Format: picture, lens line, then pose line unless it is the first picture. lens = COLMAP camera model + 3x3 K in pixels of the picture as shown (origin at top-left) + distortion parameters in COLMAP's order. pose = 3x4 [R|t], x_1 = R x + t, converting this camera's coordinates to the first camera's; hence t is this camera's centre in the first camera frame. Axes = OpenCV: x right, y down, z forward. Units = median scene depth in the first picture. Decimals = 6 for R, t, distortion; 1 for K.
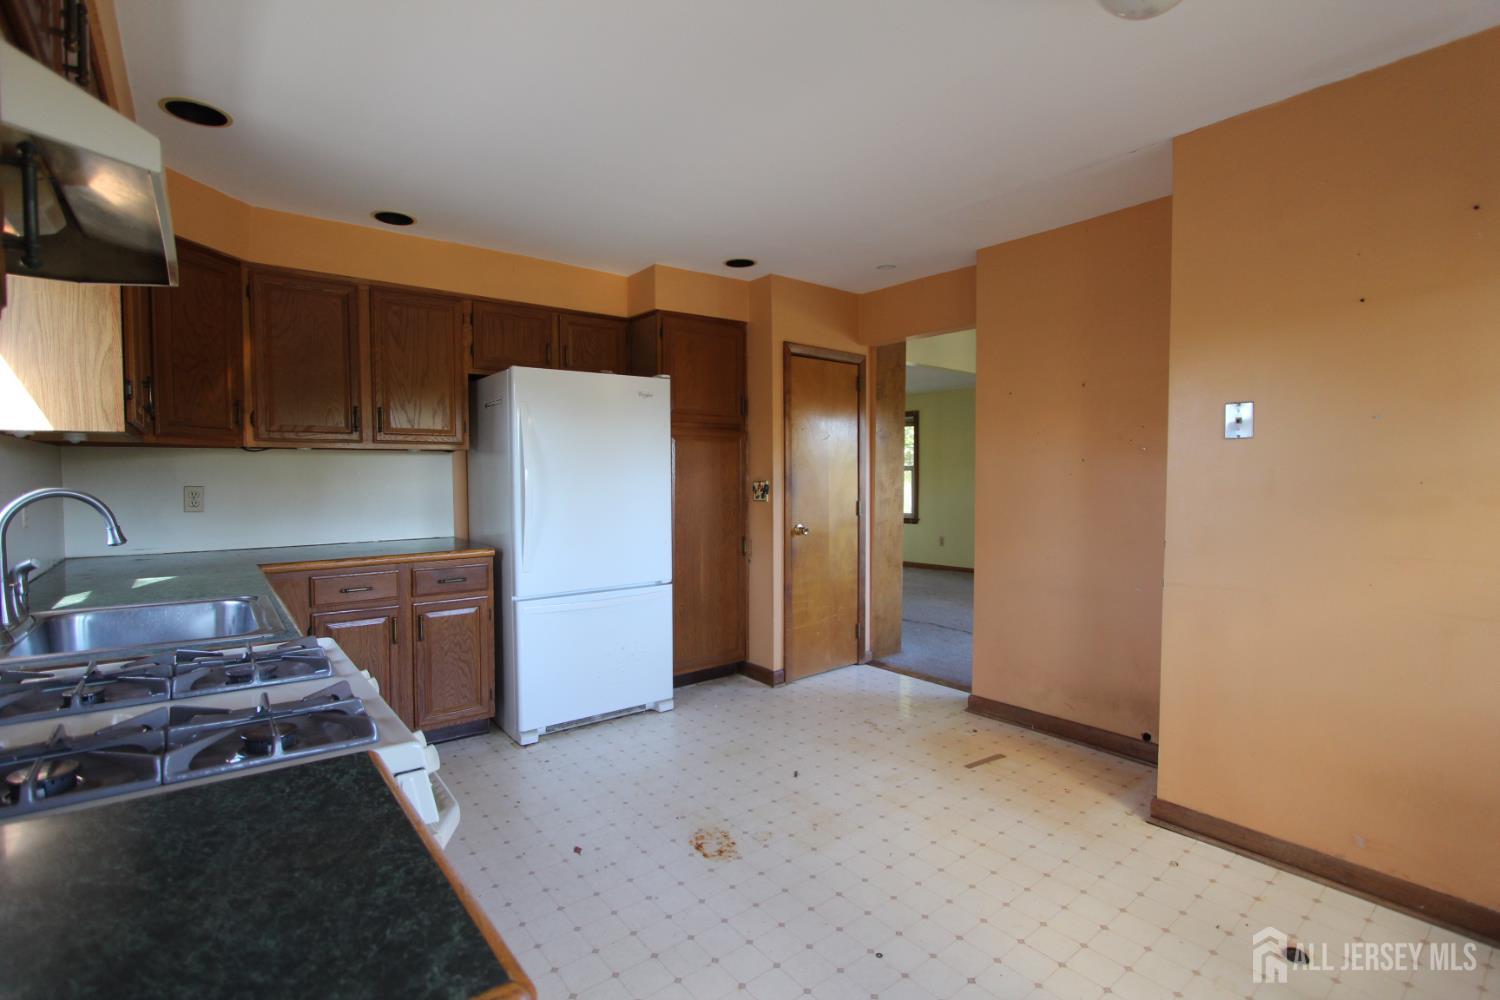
lens RADIAL K [[703.1, 0, 745.8], [0, 703.1, 498.1], [0, 0, 1]] dist [-0.003423, -0.000594]
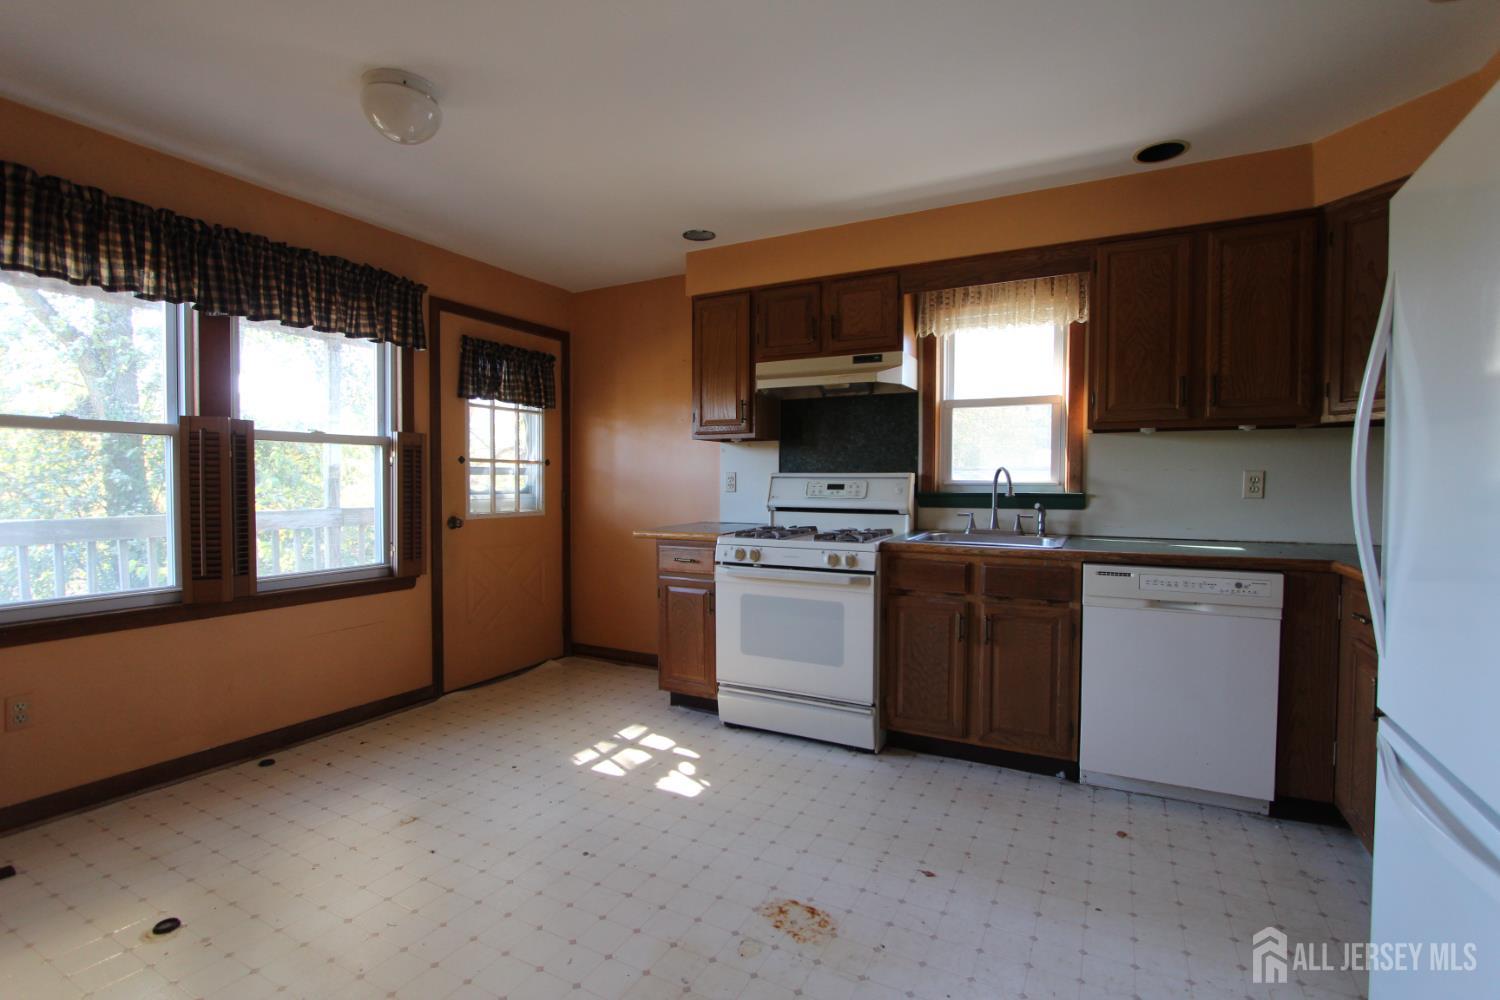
lens RADIAL K [[703.1, 0, 745.8], [0, 703.1, 498.1], [0, 0, 1]] dist [-0.003423, -0.000594]
pose [[-0.916071, 0.013430, -0.400790, 0.223396], [-0.013966, 0.997764, 0.065356, -0.018489], [0.400772, 0.065468, -0.913836, 1.174723]]
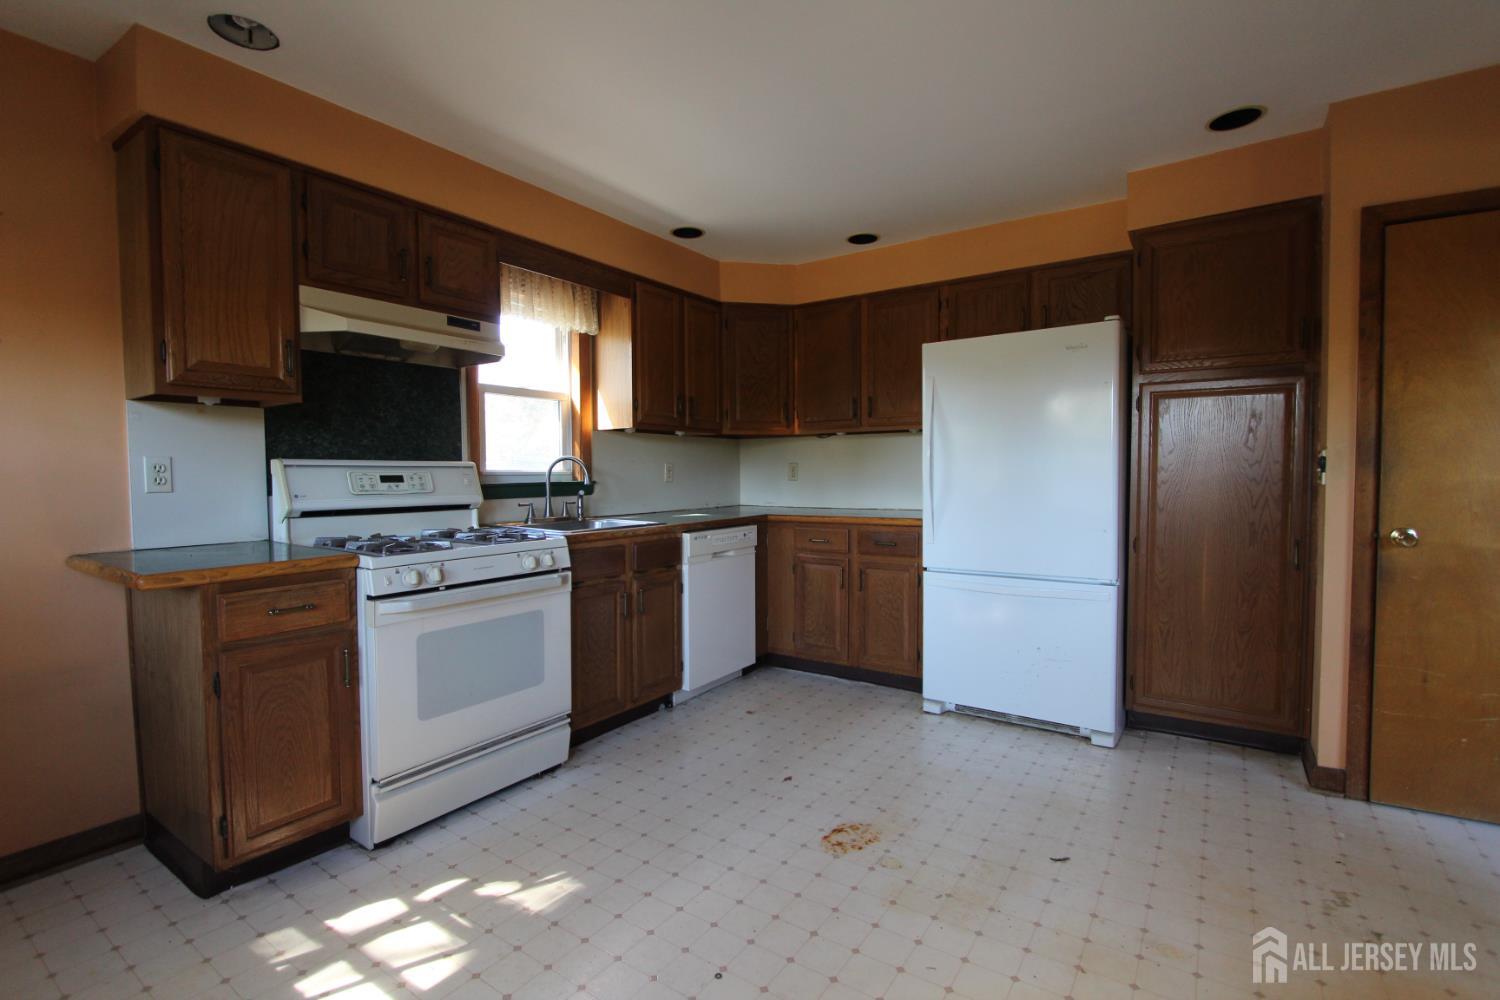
lens RADIAL K [[703.1, 0, 745.8], [0, 703.1, 498.1], [0, 0, 1]] dist [-0.003423, -0.000594]
pose [[0.293687, 0.035452, -0.955244, 0.551476], [-0.031558, 0.999127, 0.027378, 0.018712], [0.955381, 0.022105, 0.294549, 0.416260]]
